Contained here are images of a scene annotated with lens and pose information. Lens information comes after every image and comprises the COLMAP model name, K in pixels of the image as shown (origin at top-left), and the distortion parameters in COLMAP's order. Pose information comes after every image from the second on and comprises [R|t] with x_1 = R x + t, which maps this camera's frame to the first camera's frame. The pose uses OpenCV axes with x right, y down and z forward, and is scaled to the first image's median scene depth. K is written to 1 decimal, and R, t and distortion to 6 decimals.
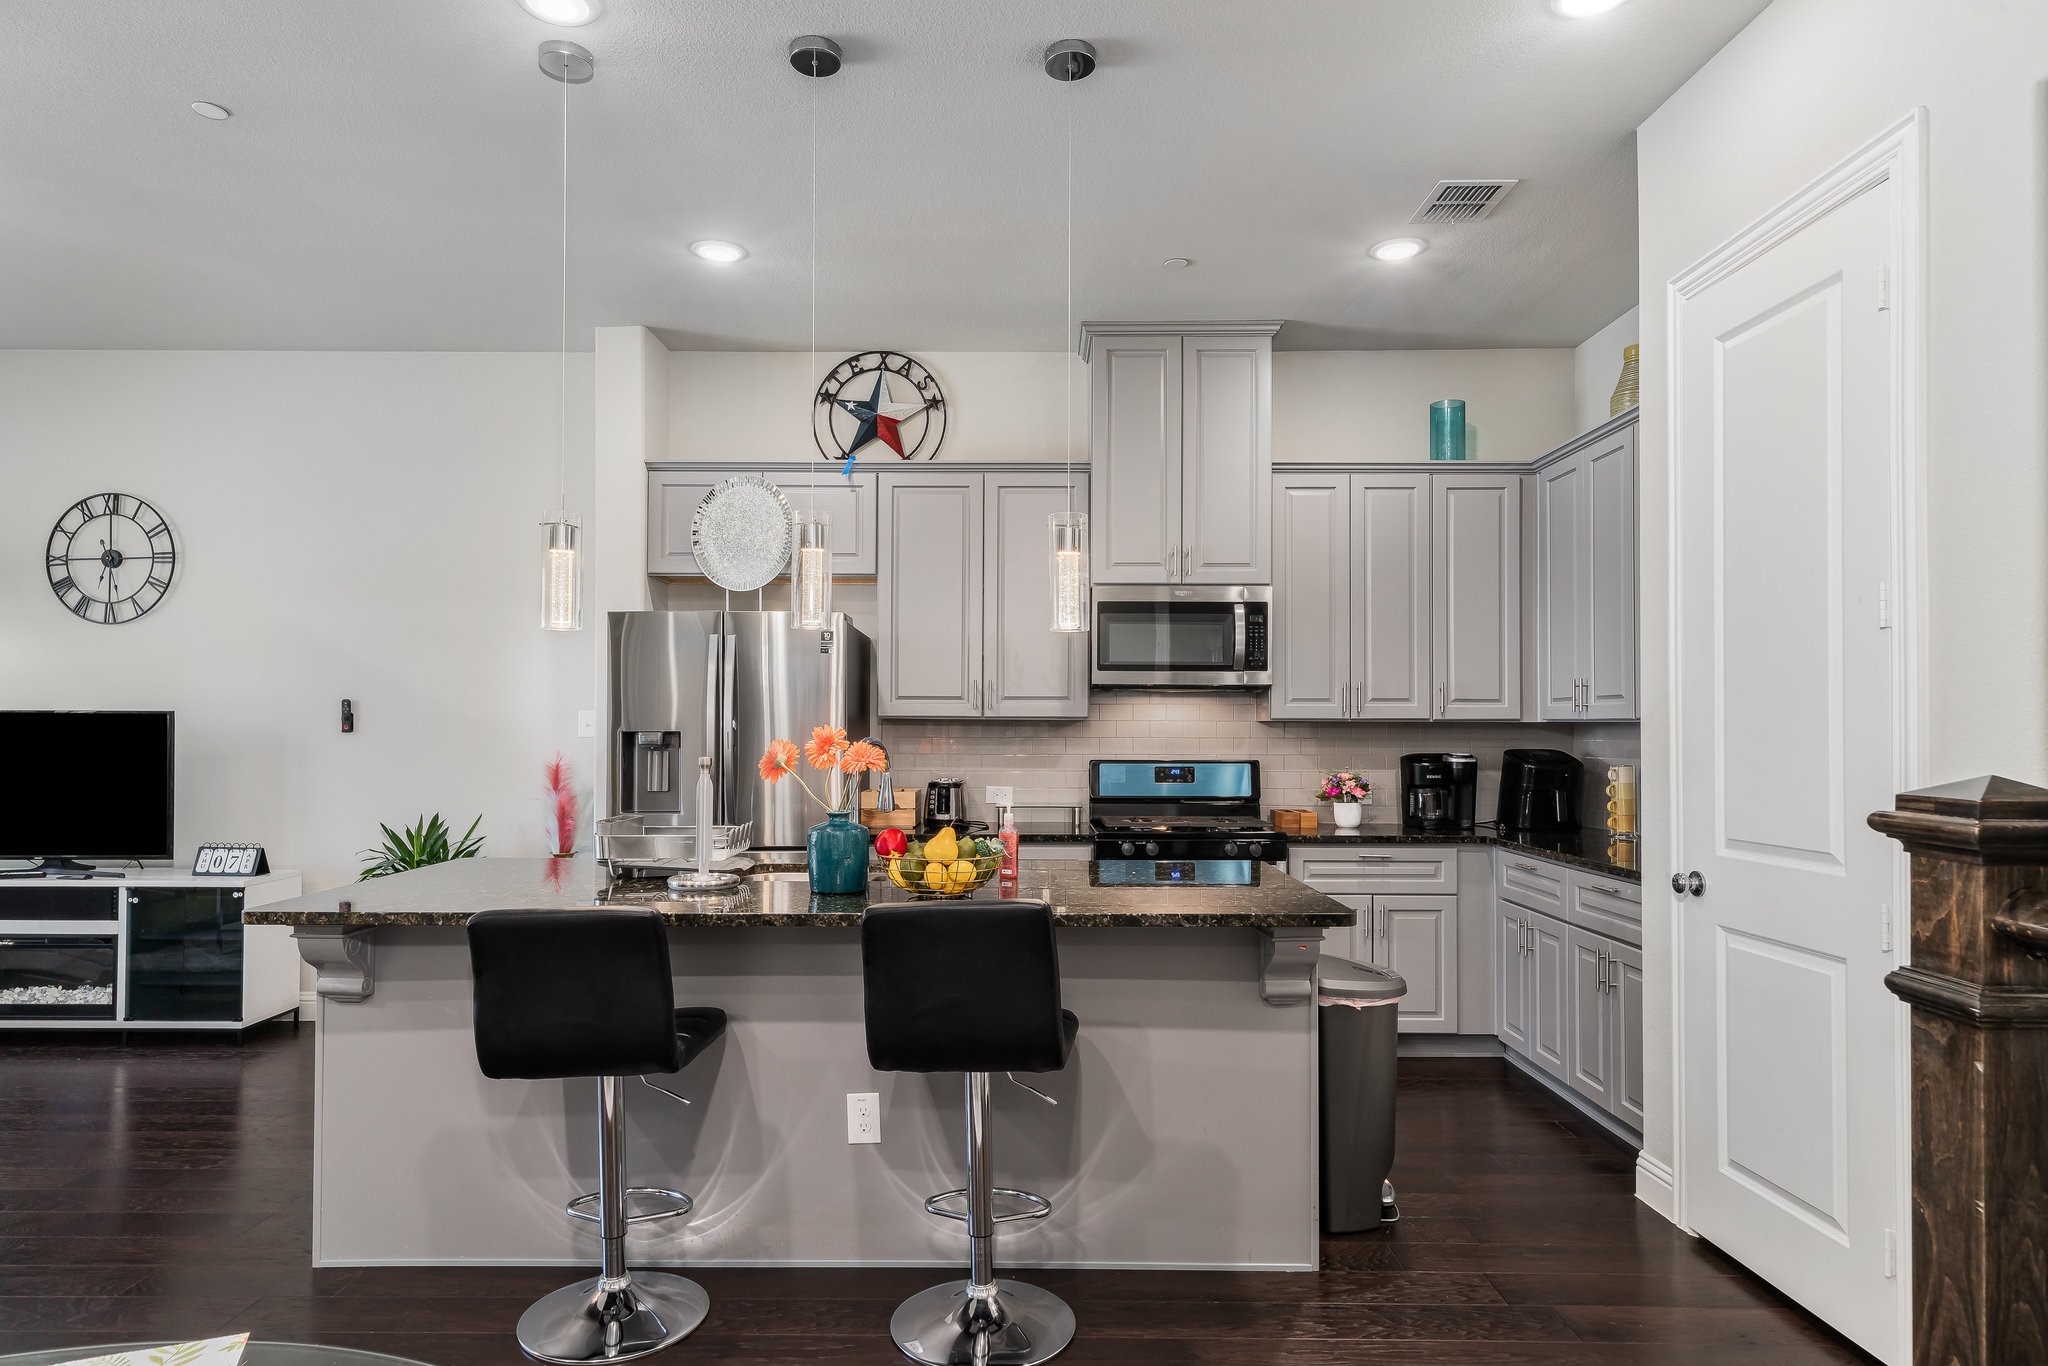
lens RADIAL K [[1186.9, 0, 1032.9], [0, 1186.9, 706.3], [0, 0, 1]] dist [0.006265, -0.002117]
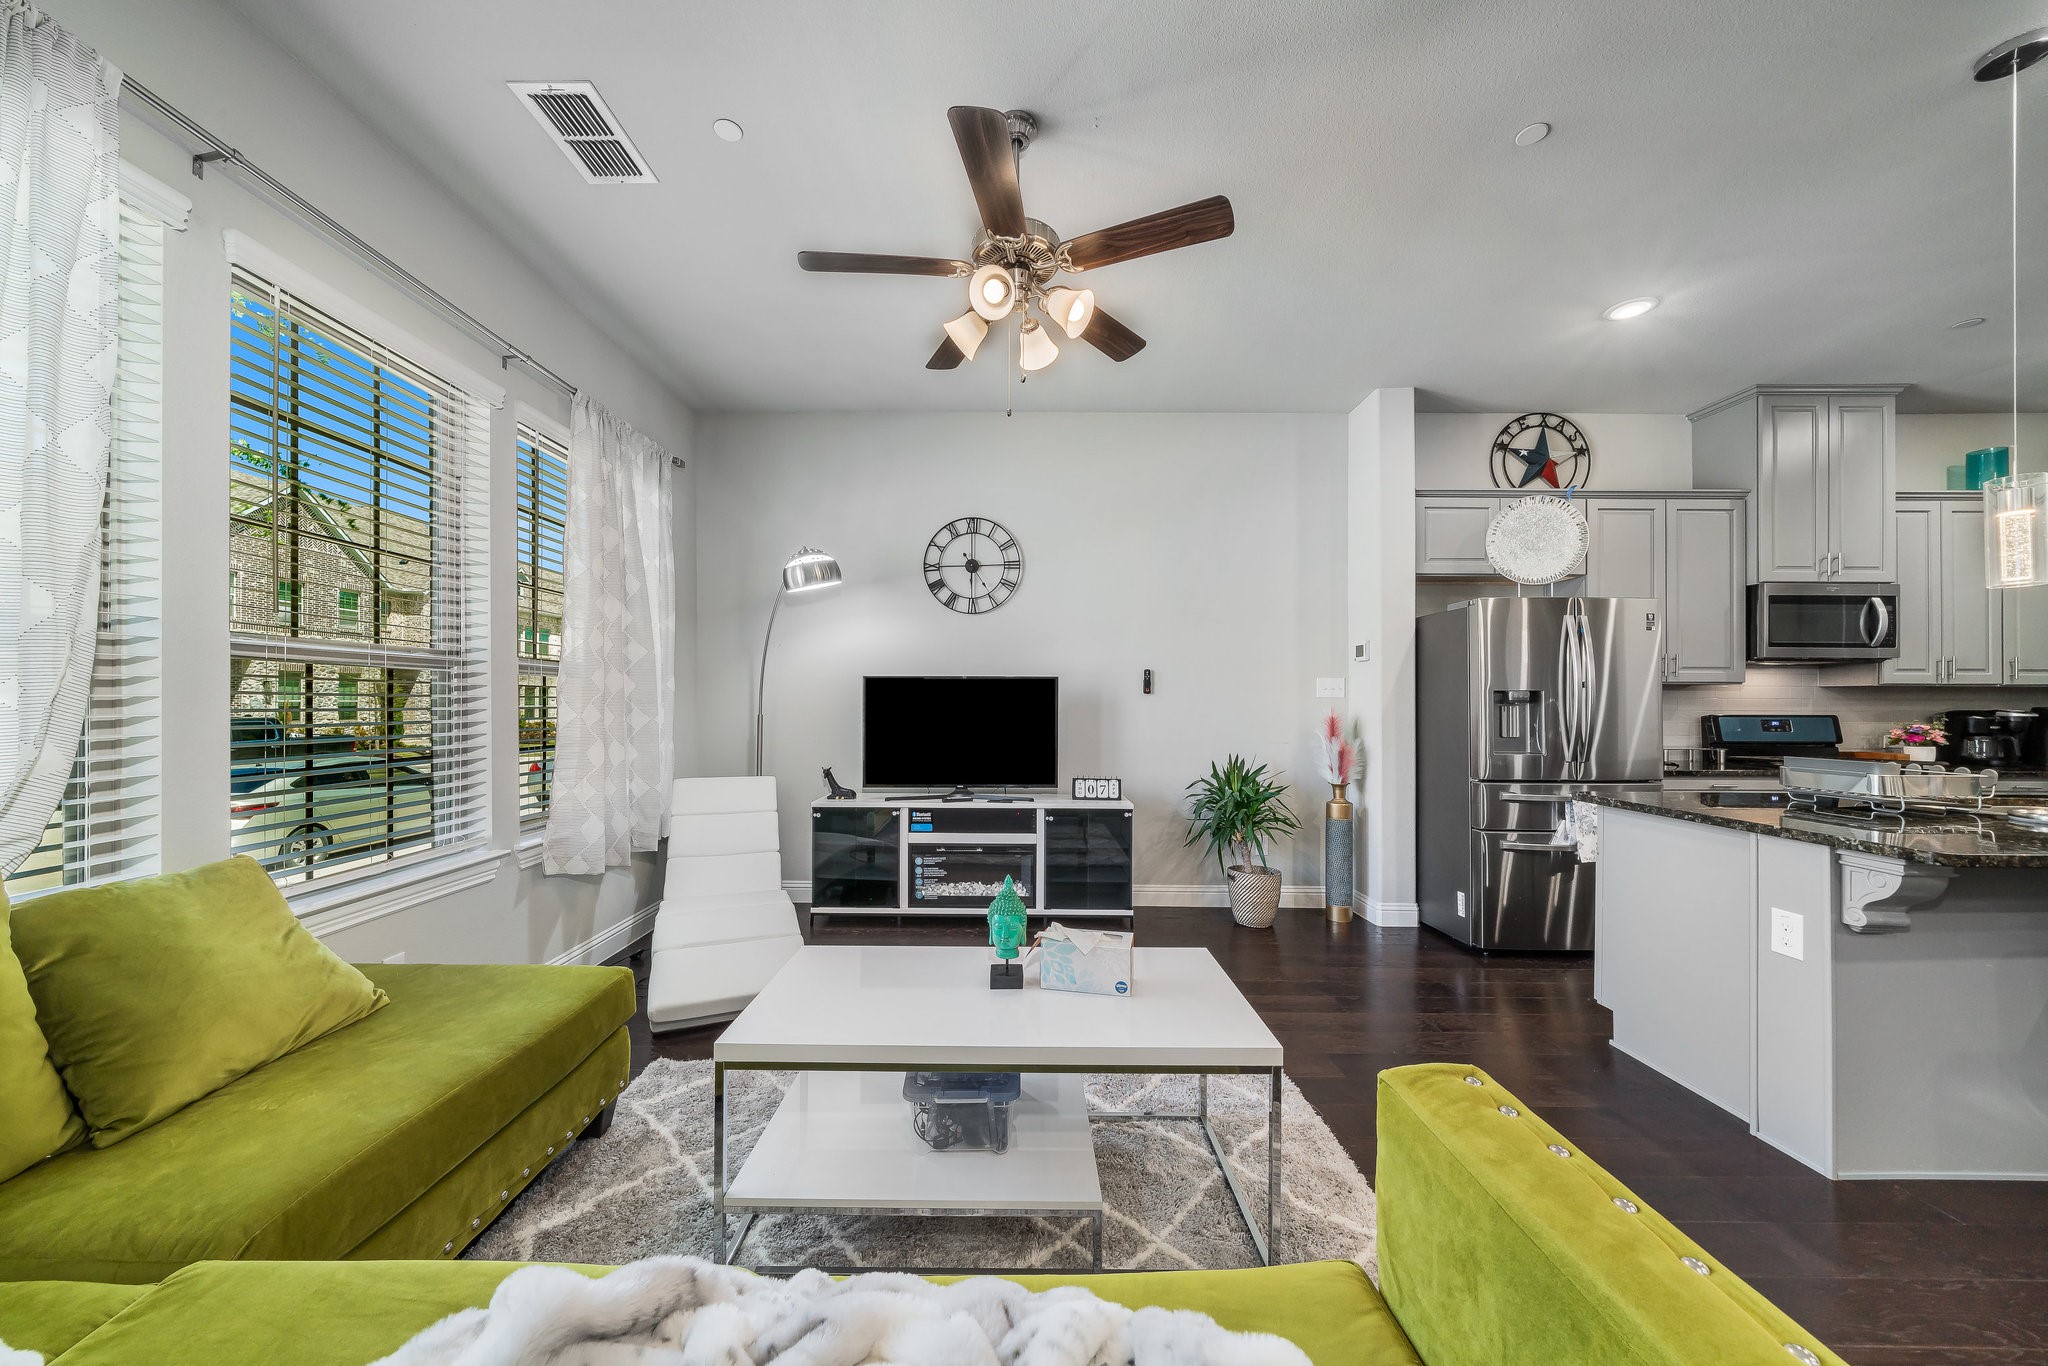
lens RADIAL K [[689.9, 0, 1009.7], [0, 689.9, 696.3], [0, 0, 1]] dist [-0.004943, 0.000043]
pose [[0.999990, 0.001732, -0.004182, -0.767193], [-0.001688, 0.999943, 0.010499, 0.017674], [0.004200, -0.010491, 0.999936, 0.221611]]
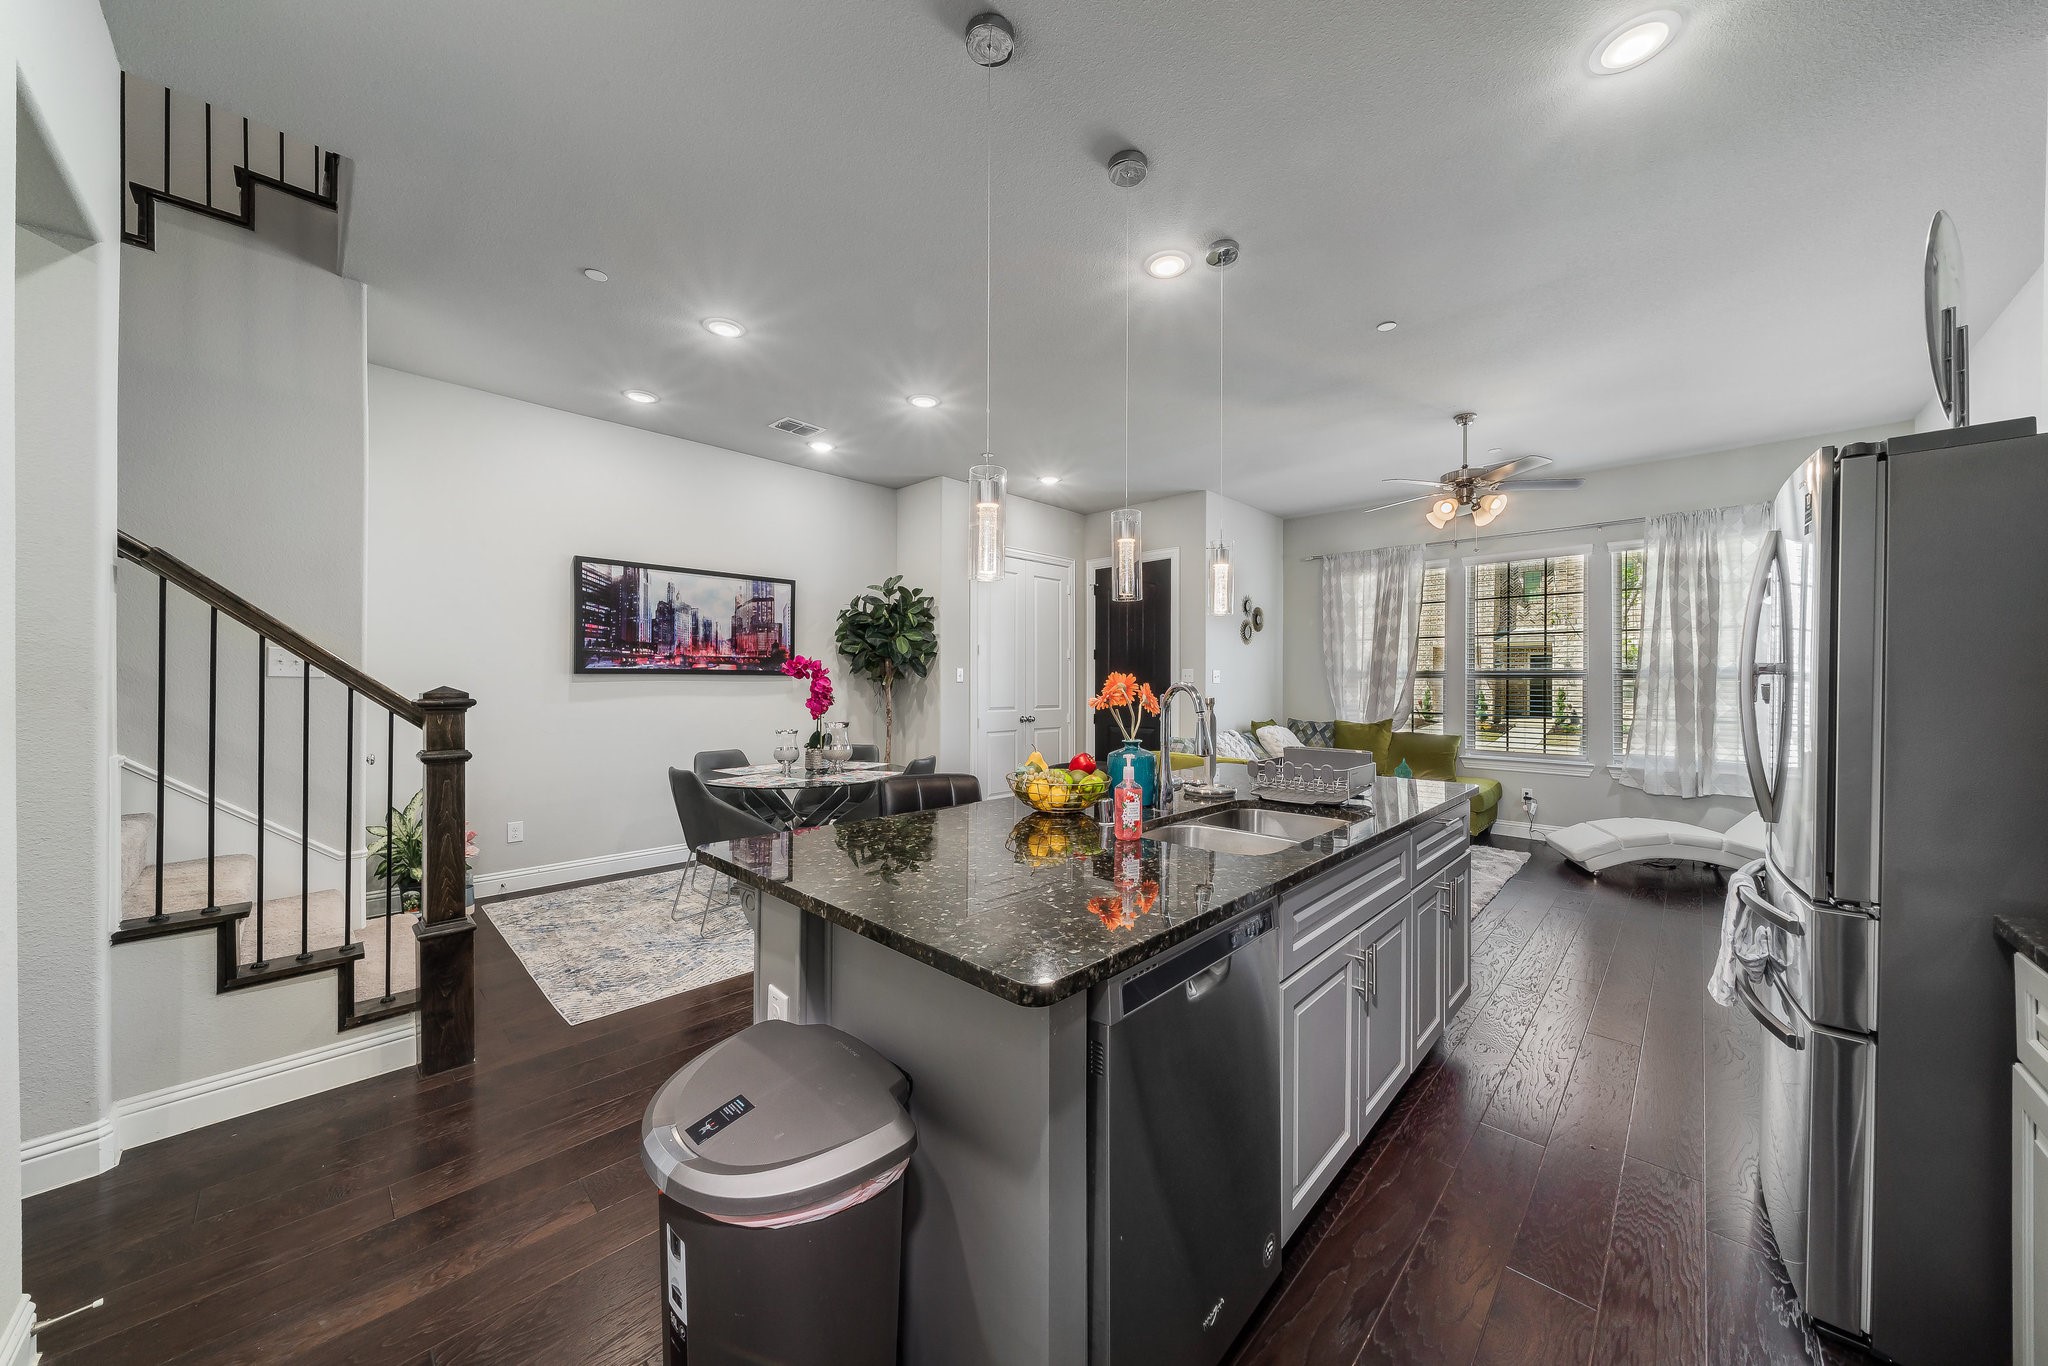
lens RADIAL K [[703.8, 0, 1019.9], [0, 703.8, 683.1], [0, 0, 1]] dist [-0.006537, -0.000013]
pose [[-0.697609, -0.006208, -0.716452, 0.269218], [0.005868, 0.999879, -0.014377, 0.022794], [0.716455, -0.014234, -0.697488, 0.864508]]
